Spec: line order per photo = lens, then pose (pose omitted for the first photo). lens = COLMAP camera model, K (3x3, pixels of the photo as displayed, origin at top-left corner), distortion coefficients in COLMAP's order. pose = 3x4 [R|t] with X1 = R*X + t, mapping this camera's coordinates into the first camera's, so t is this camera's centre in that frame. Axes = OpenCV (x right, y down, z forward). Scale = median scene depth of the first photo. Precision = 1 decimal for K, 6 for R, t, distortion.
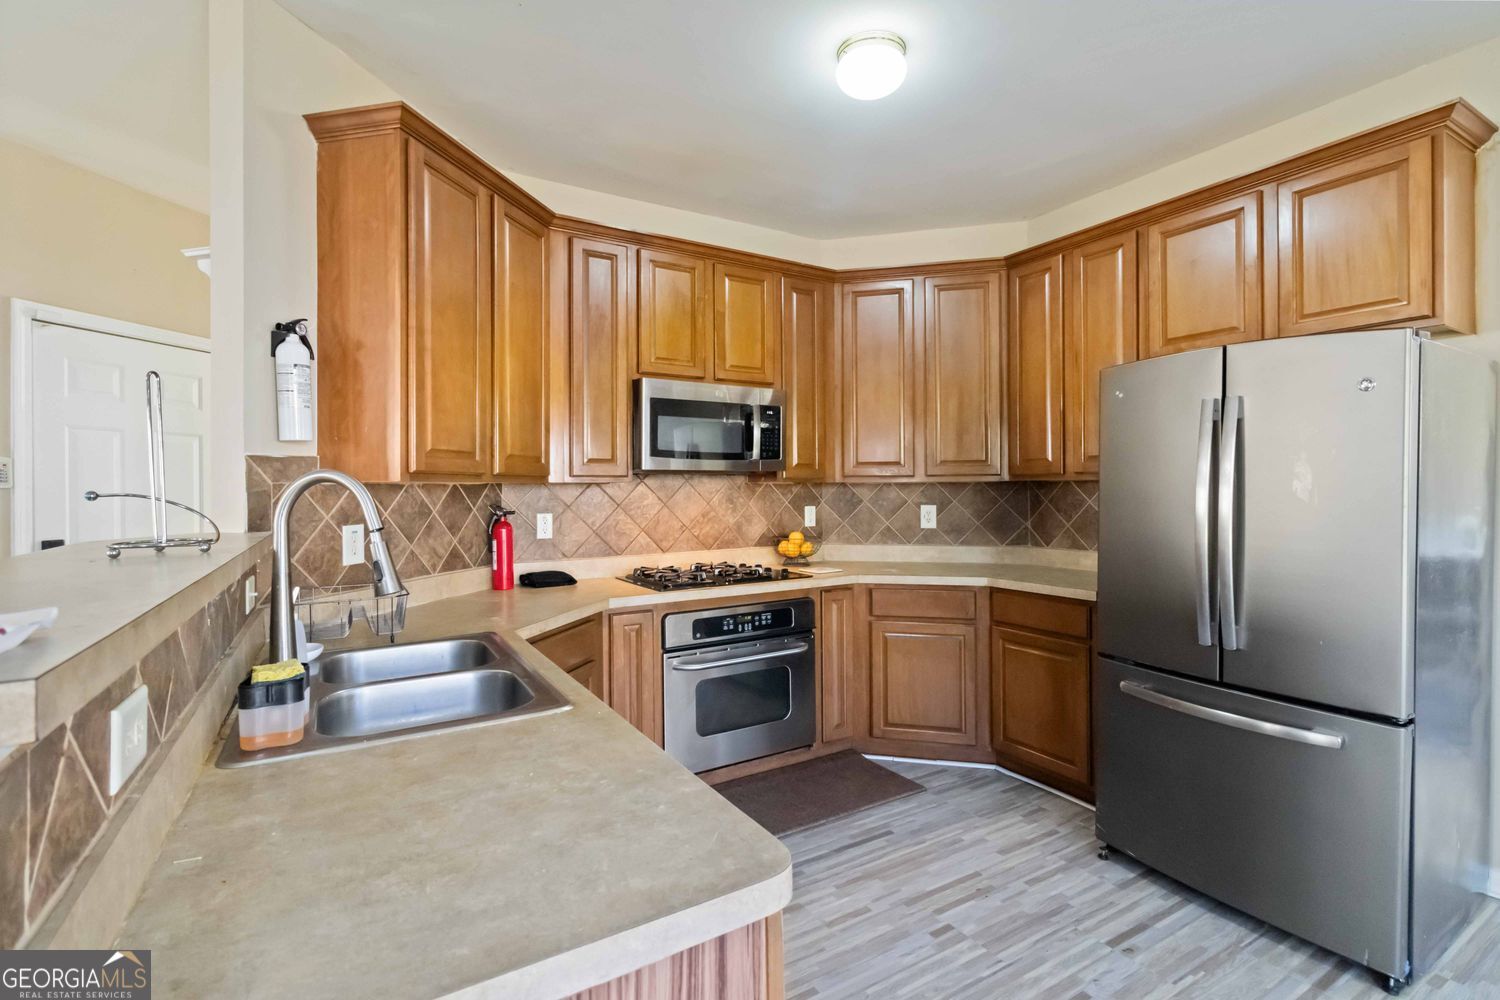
lens RADIAL K [[702.7, 0, 757.7], [0, 702.7, 487.6], [0, 0, 1]] dist [0.000757, -0.000465]
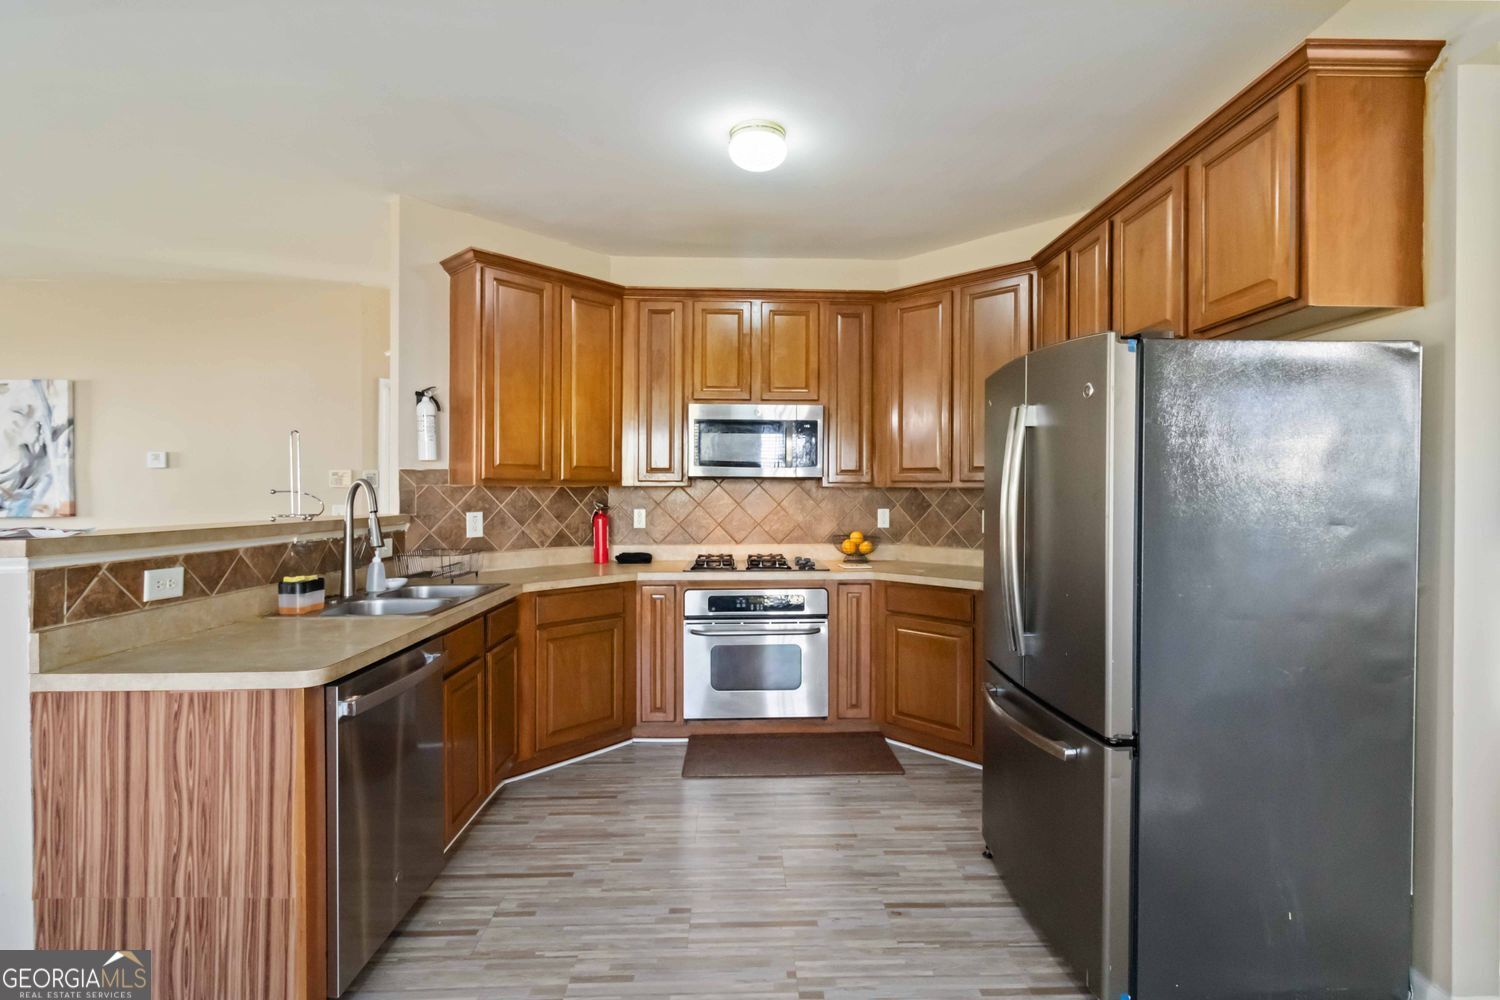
lens RADIAL K [[702.7, 0, 757.7], [0, 702.7, 492.0], [0, 0, 1]] dist [0.000757, -0.000465]
pose [[0.869576, 0.010485, -0.493688, 0.599417], [-0.009103, 0.999945, 0.005202, -0.004761], [0.493716, -0.000029, 0.869623, -0.046610]]
